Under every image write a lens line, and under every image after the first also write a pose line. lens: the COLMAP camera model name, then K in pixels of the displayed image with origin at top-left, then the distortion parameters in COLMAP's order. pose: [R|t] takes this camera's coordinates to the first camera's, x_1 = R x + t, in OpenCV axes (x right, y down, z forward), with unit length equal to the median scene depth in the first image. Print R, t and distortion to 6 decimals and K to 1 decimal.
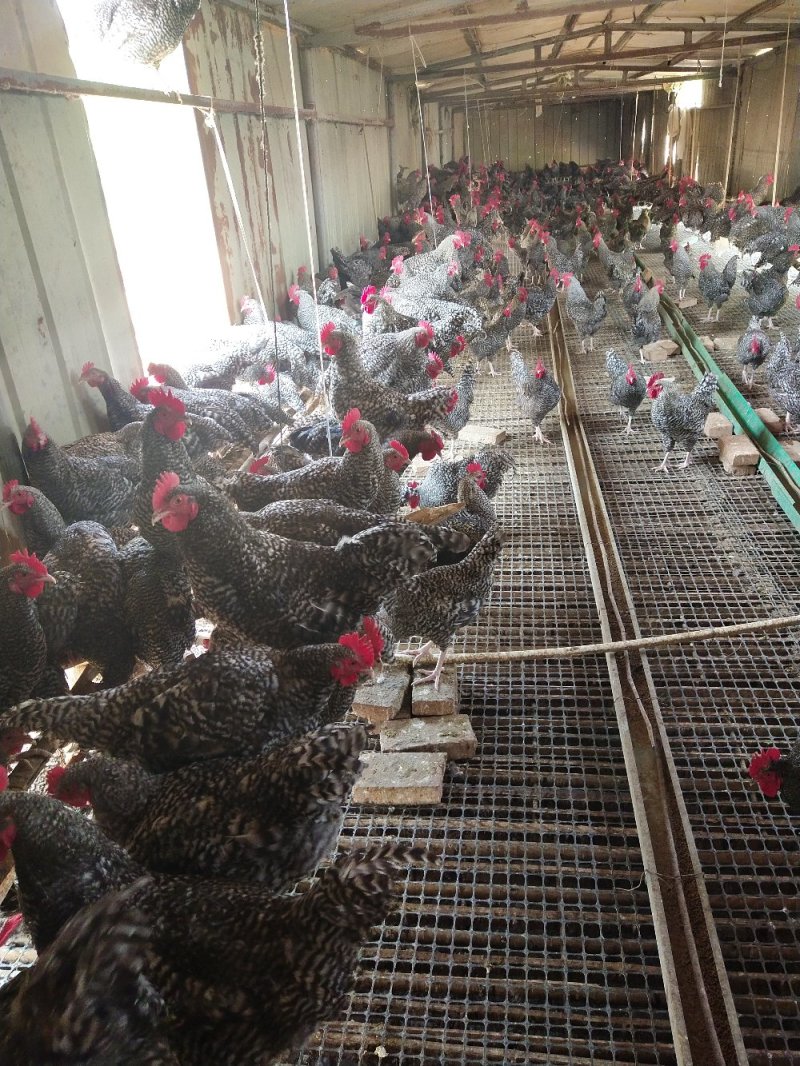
lens RADIAL K [[838.8, 0, 402.1], [0, 838.8, 498.9], [0, 0, 1]] dist [0.152214, -0.198244]
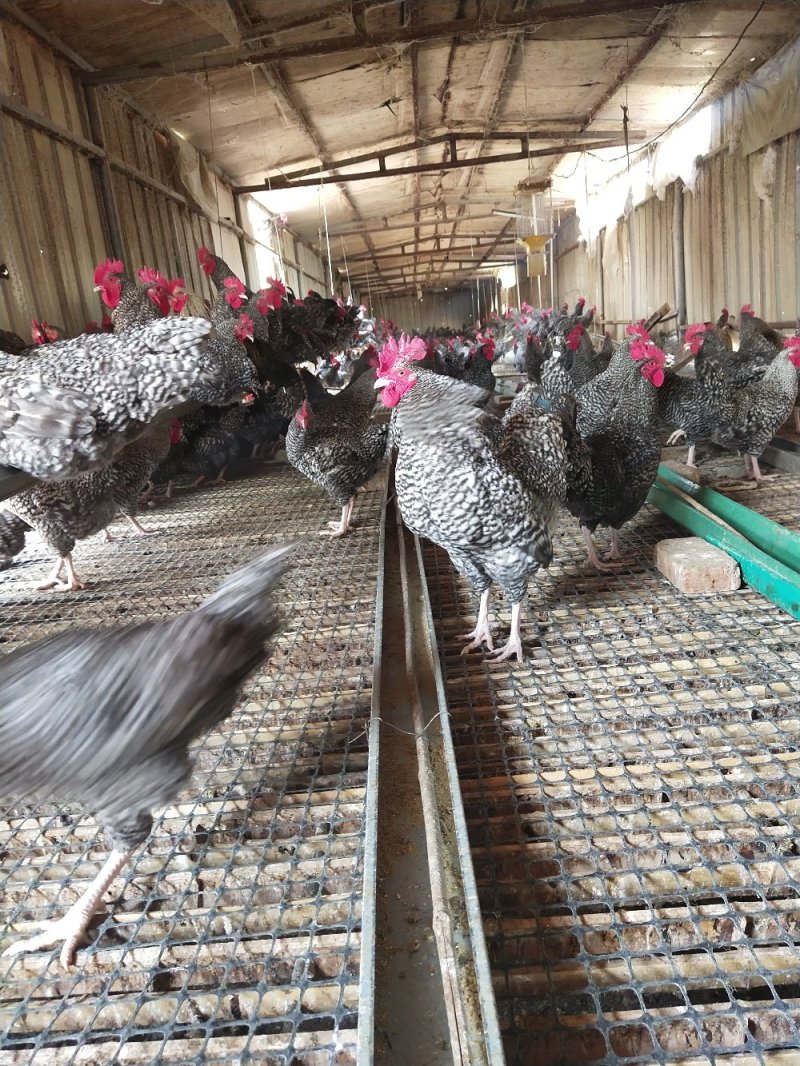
lens RADIAL K [[838.8, 0, 402.1], [0, 838.8, 498.9], [0, 0, 1]] dist [0.152214, -0.198244]
pose [[0.994736, -0.034203, 0.096598, -0.043480], [0.053892, 0.976377, -0.209243, 0.395755], [-0.087159, 0.213347, 0.973081, -0.677667]]
